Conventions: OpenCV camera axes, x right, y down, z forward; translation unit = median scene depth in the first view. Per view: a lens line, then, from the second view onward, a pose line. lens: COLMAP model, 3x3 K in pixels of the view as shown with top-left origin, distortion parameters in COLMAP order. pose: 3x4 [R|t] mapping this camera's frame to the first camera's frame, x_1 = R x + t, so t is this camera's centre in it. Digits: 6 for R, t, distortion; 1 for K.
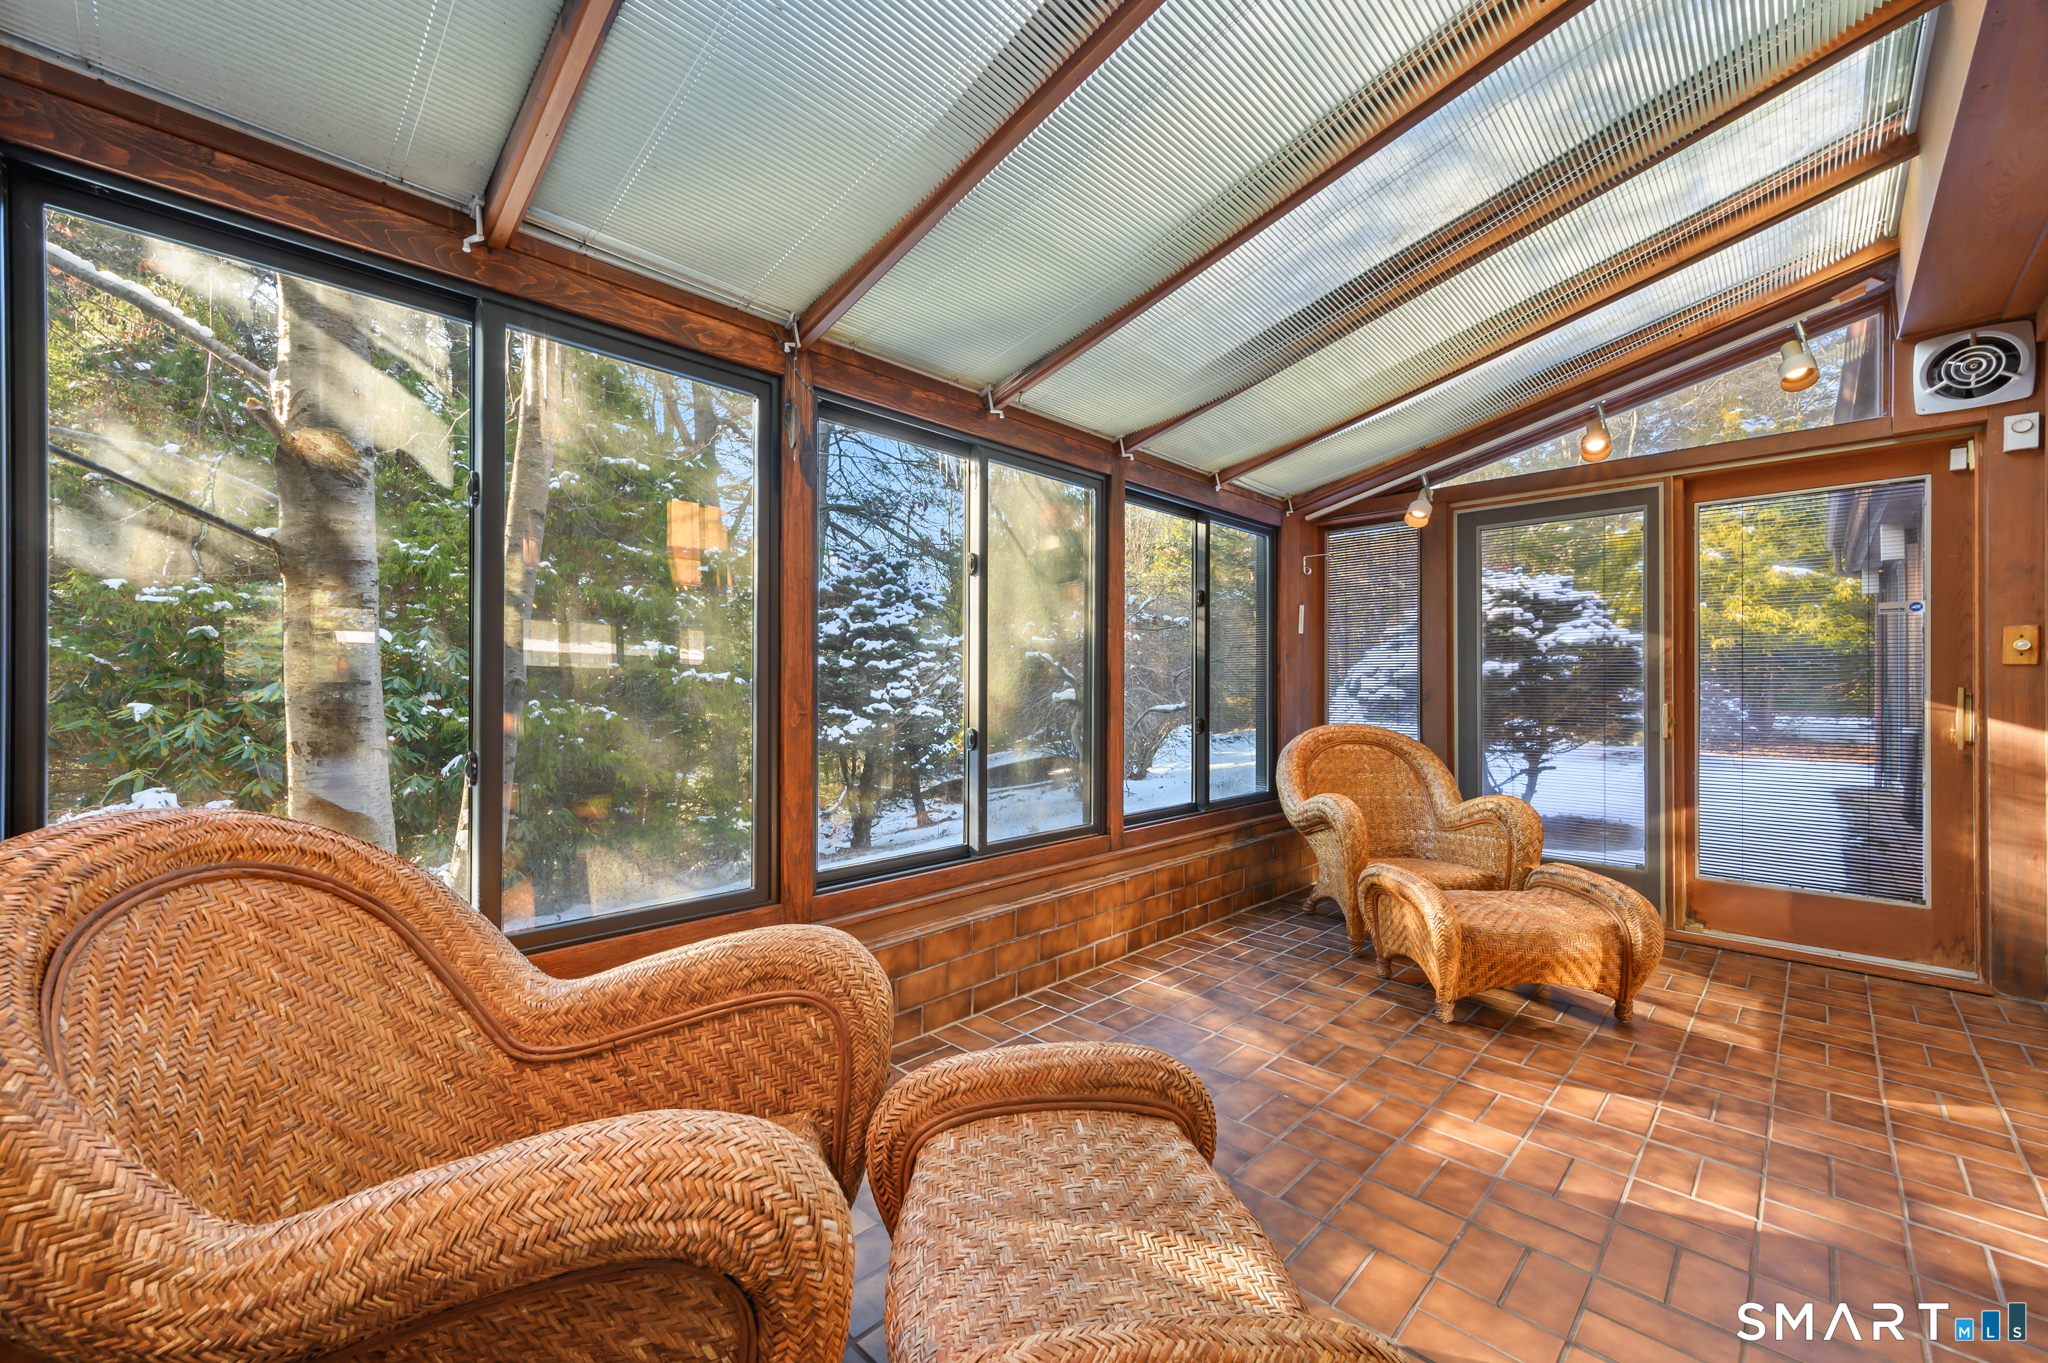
lens RADIAL K [[809.3, 0, 1028.1], [0, 809.3, 684.1], [0, 0, 1]] dist [-0.006305, 0.001231]
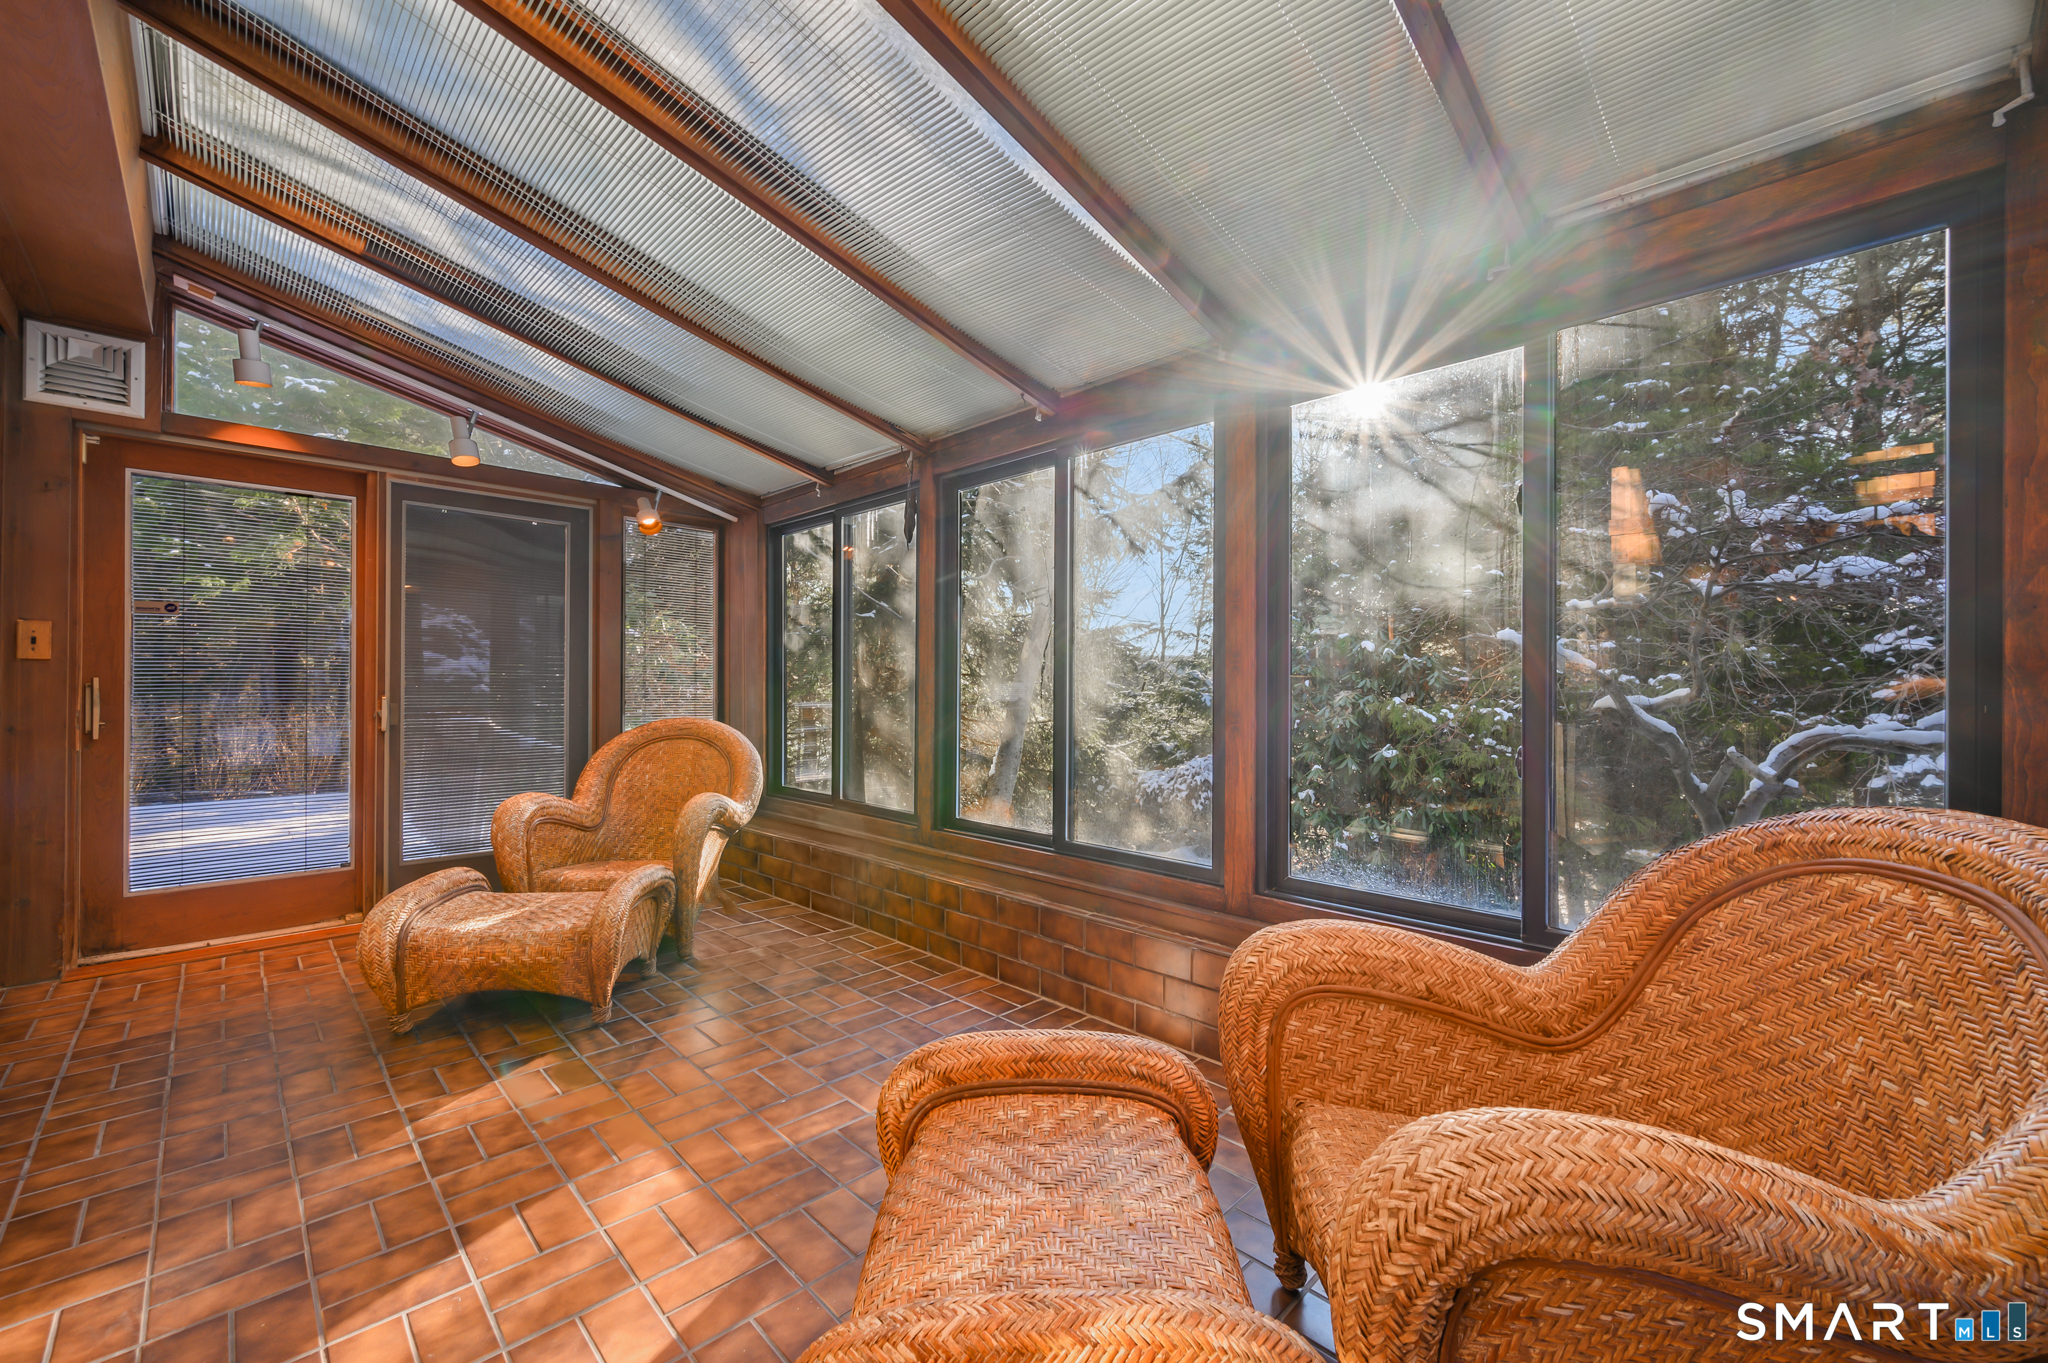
lens RADIAL K [[809.3, 0, 1028.0], [0, 809.3, 683.4], [0, 0, 1]] dist [-0.006305, 0.001231]
pose [[0.002642, -0.005841, -0.999979, 1.440418], [-0.001413, 0.999982, -0.005844, 0.009549], [0.999996, 0.001428, 0.002634, 1.426600]]
